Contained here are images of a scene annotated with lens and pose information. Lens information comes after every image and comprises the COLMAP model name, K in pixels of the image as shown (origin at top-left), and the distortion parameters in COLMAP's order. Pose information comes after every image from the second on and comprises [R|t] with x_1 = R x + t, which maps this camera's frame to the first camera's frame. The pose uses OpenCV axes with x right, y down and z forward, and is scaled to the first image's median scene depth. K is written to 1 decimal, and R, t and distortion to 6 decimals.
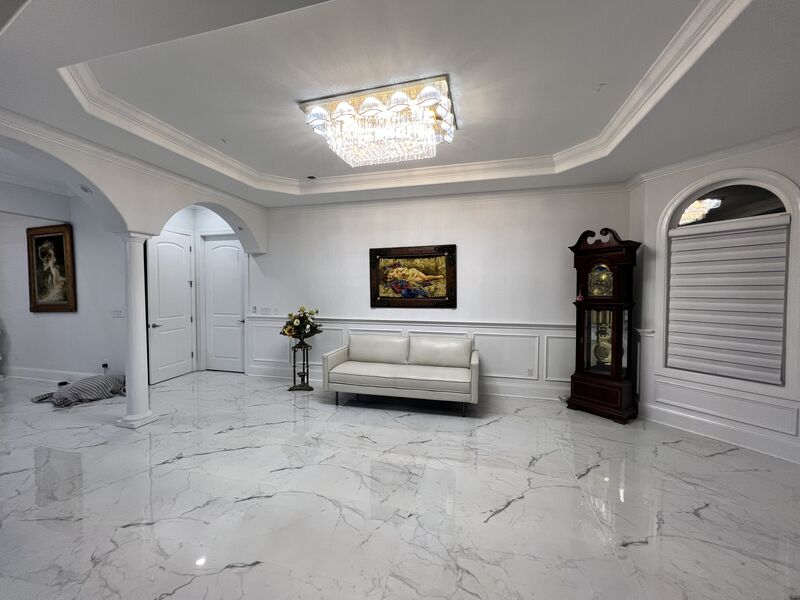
lens RADIAL K [[323.1, 0, 400.0], [0, 323.1, 300.0], [0, 0, 1]] dist [-0.012602, -0.000003]
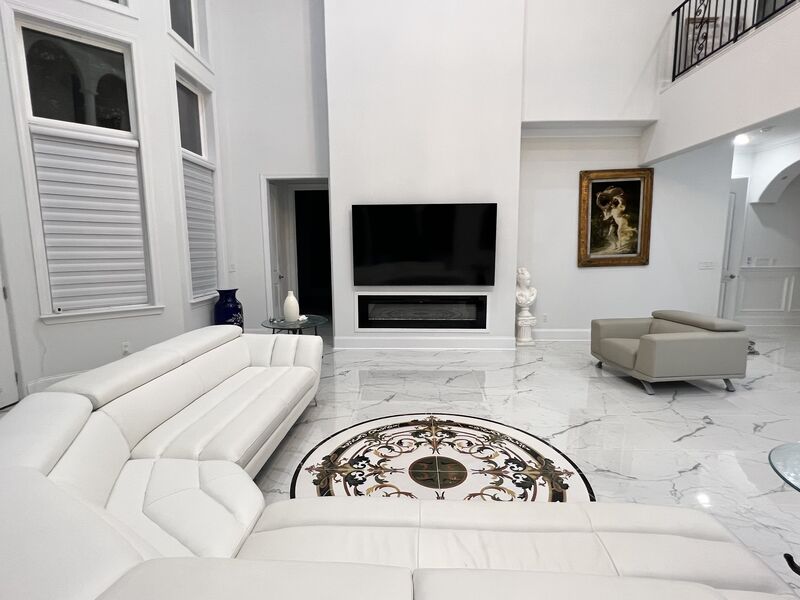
lens RADIAL K [[402.4, 0, 400.0], [0, 402.4, 300.0], [0, 0, 1]] dist [0.003769, 0.000358]
pose [[0.977171, -0.041507, 0.208362, -1.937295], [0.026872, 0.997000, 0.072588, 0.033632], [-0.210750, -0.065331, 0.975354, 0.001189]]
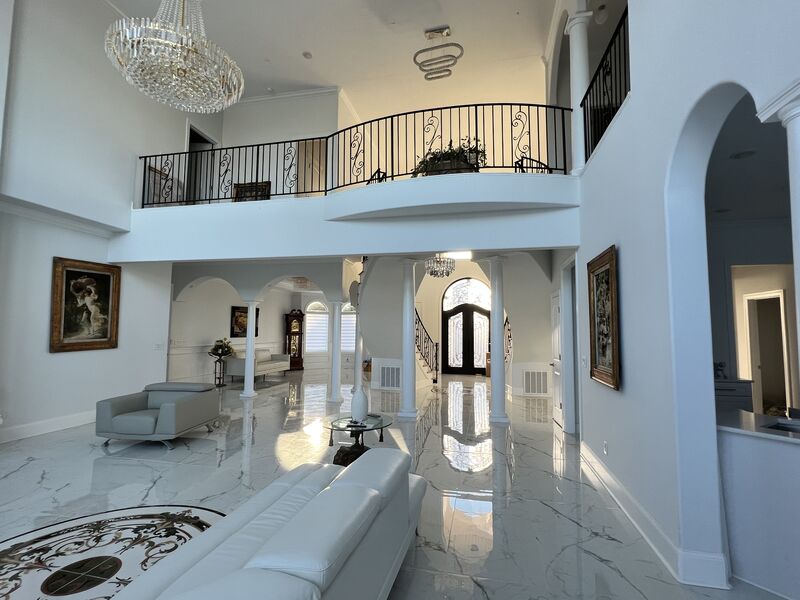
lens RADIAL K [[374.7, 0, 400.0], [0, 374.7, 300.0], [0, 0, 1]] dist [-0.001996, -0.000155]
pose [[-0.029914, 0.075294, 0.996713, -2.256052], [0.048082, 0.996113, -0.073805, 0.014525], [-0.998395, 0.045716, -0.033418, 0.092777]]
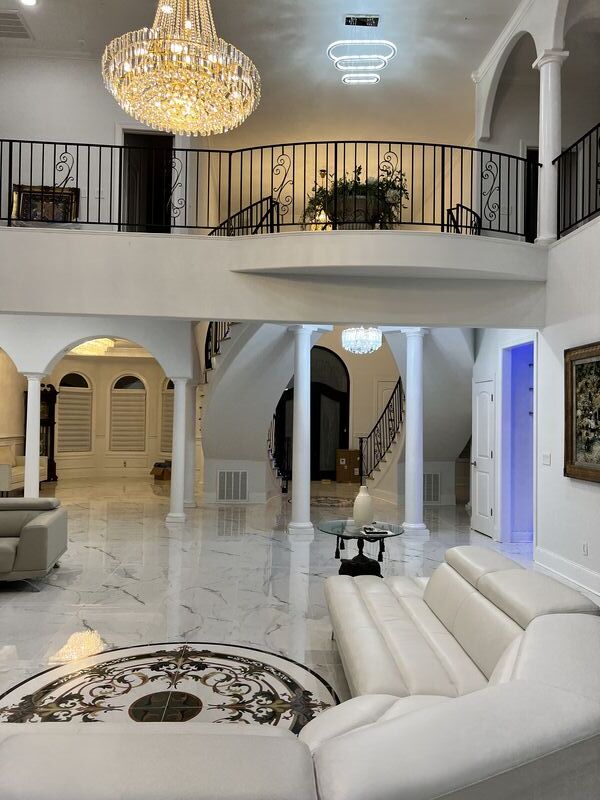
lens RADIAL K [[589.7, 0, 300.0], [0, 589.7, 400.0], [0, 0, 1]] dist [0.005030, -0.001162]
pose [[-0.308302, 0.019995, 0.951078, -2.396752], [0.037406, 0.999261, -0.008883, -0.015236], [-0.950553, 0.032838, -0.308822, 0.494586]]
